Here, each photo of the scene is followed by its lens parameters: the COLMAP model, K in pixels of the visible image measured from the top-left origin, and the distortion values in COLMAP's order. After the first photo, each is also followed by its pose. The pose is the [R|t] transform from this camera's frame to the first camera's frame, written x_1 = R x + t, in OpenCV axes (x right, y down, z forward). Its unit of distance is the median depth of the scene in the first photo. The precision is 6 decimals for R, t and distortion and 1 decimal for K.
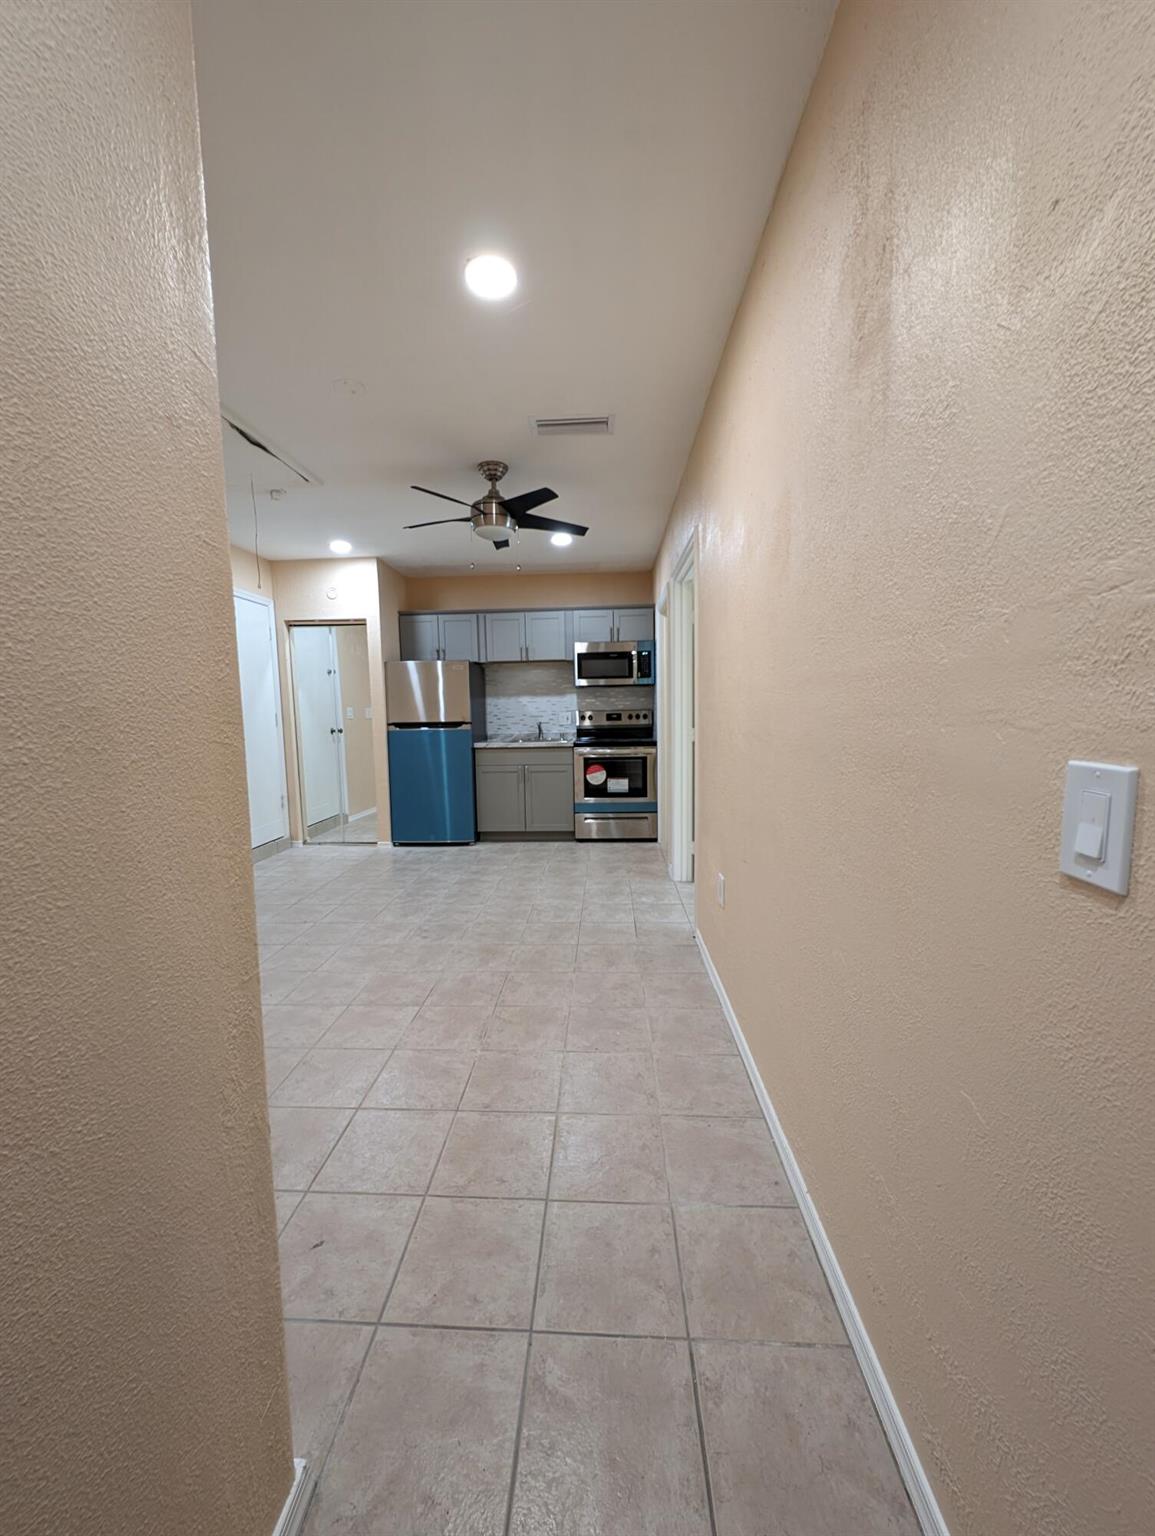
lens RADIAL K [[575.1, 0, 574.6], [0, 575.1, 770.5], [0, 0, 1]] dist [0.016964, -0.013018]
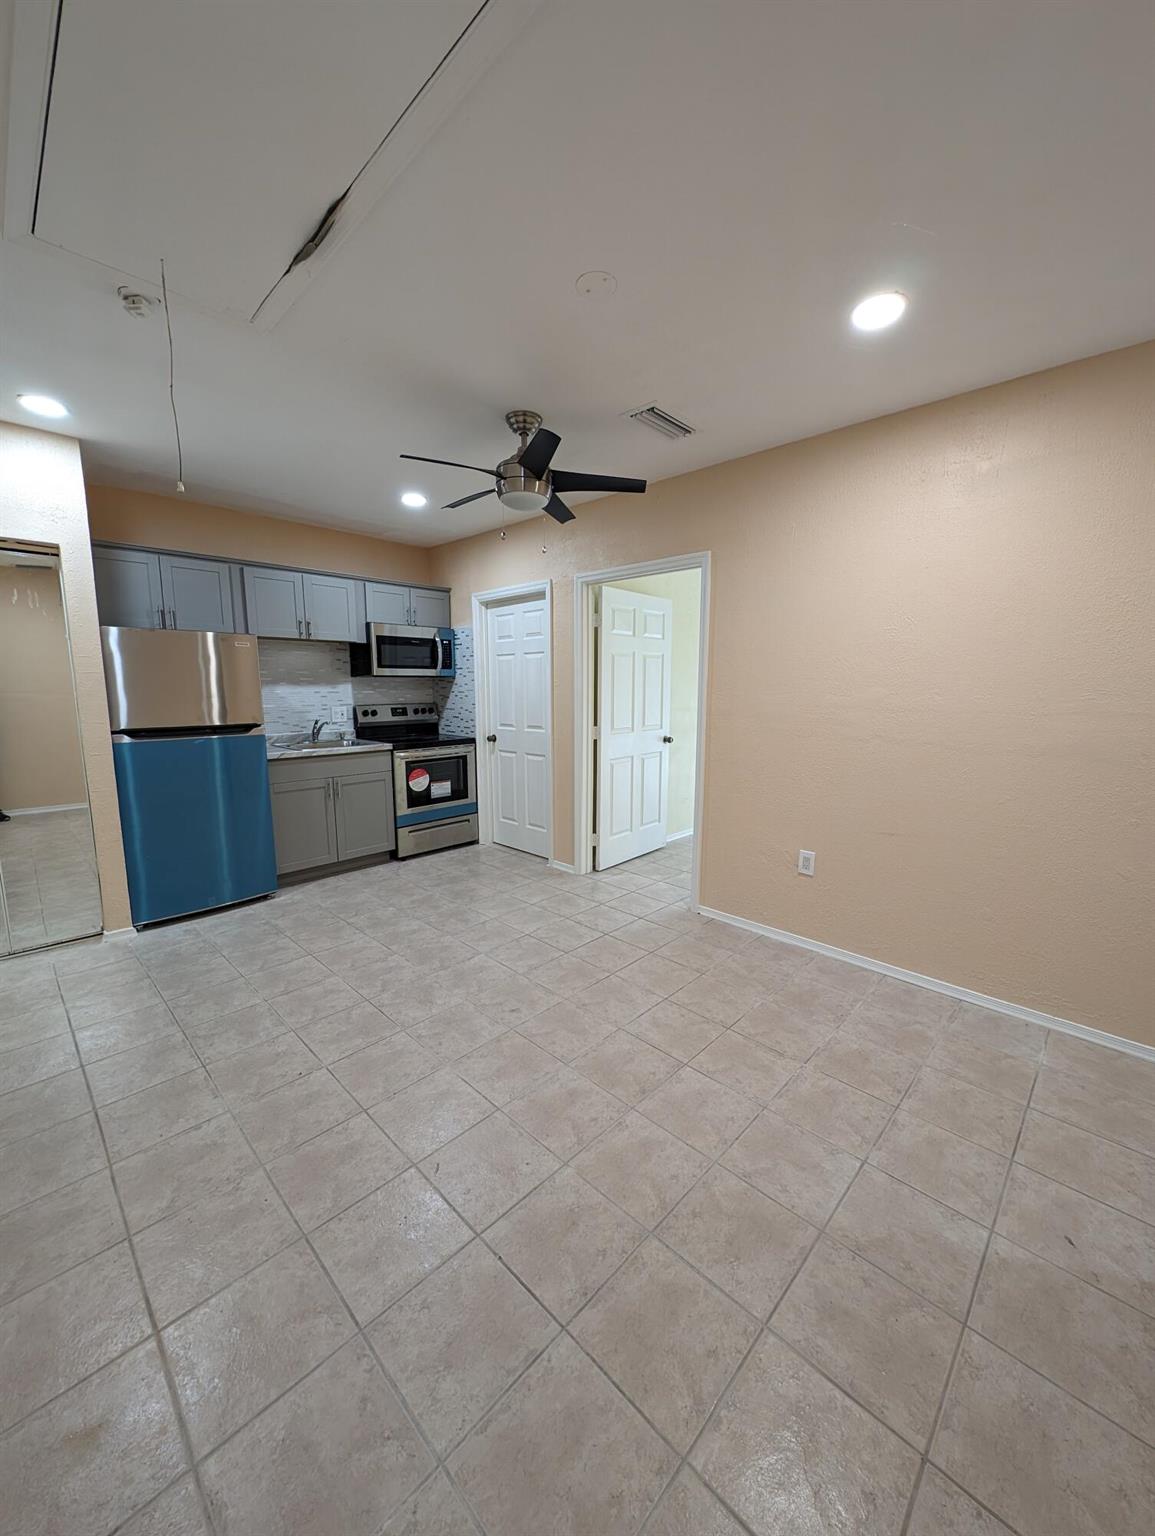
lens RADIAL K [[575.1, 0, 574.6], [0, 575.1, 770.5], [0, 0, 1]] dist [0.016964, -0.013018]
pose [[0.656014, -0.092473, 0.749062, -0.458459], [0.063715, 0.995708, 0.067122, -0.050529], [-0.752055, 0.003694, 0.659090, 0.250950]]
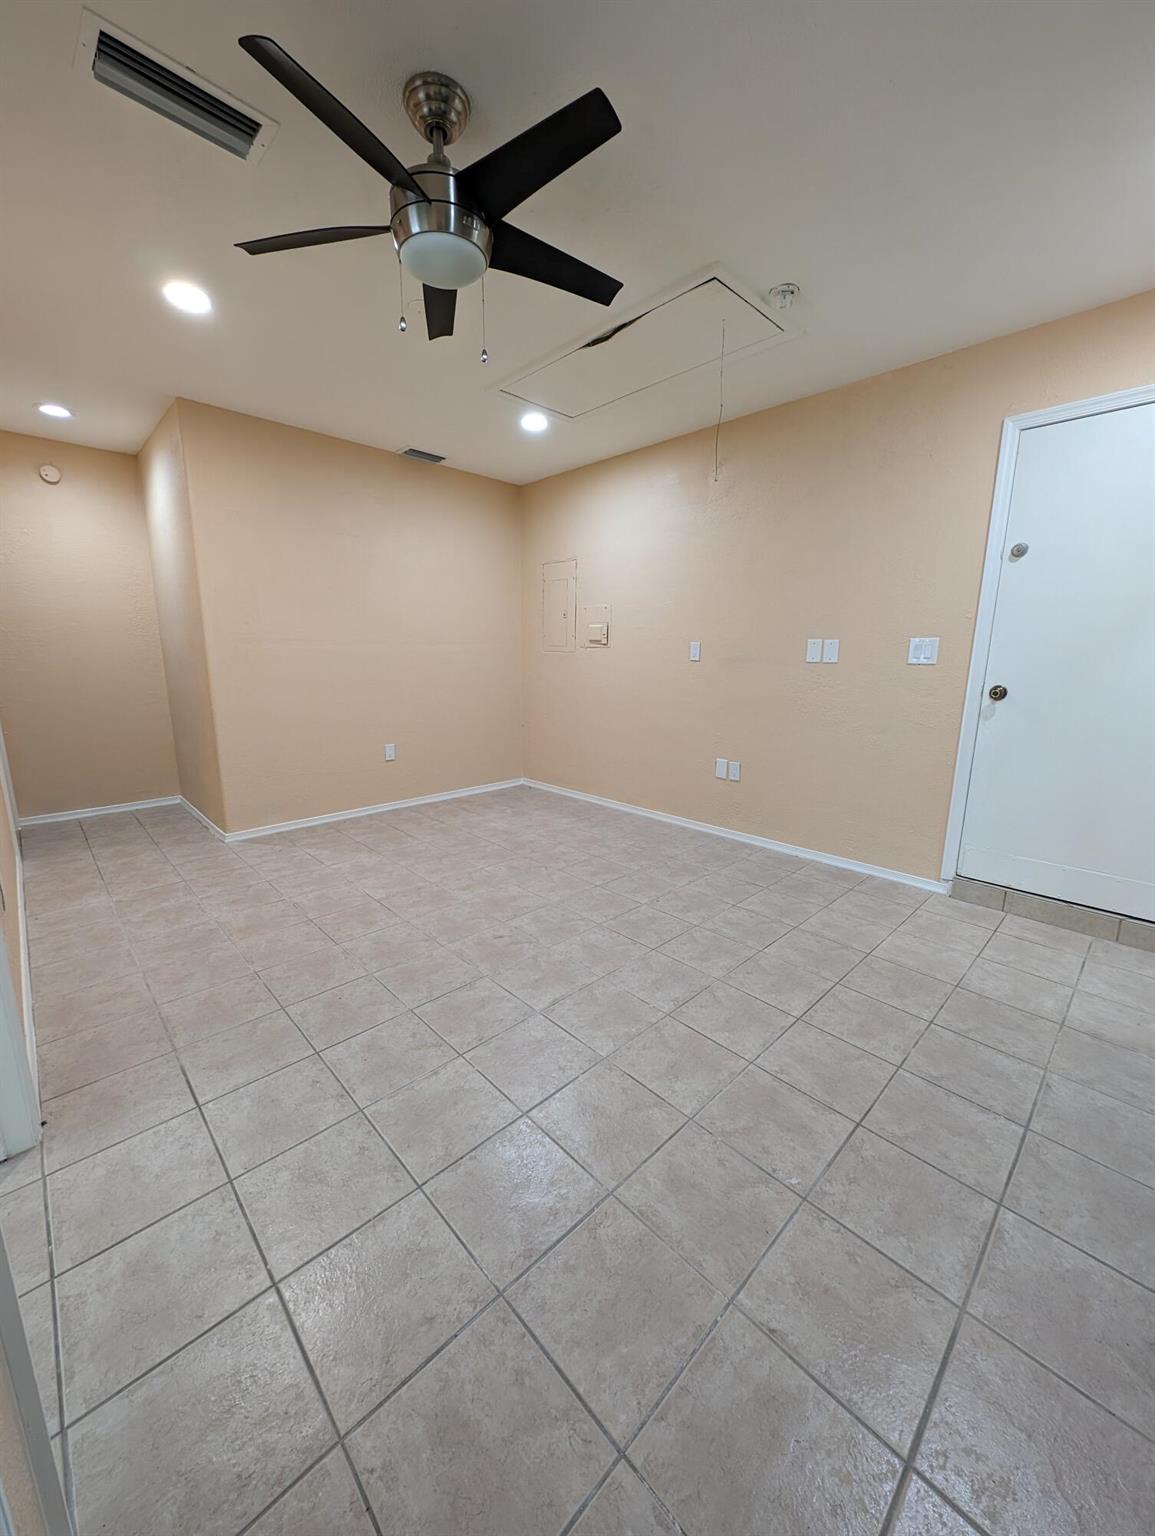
lens RADIAL K [[575.1, 0, 574.6], [0, 575.1, 770.5], [0, 0, 1]] dist [0.016964, -0.013018]
pose [[-0.680696, 0.163374, -0.714116, 0.118258], [-0.072465, 0.955017, 0.287561, -0.098422], [0.728973, 0.247490, -0.638237, 0.913592]]
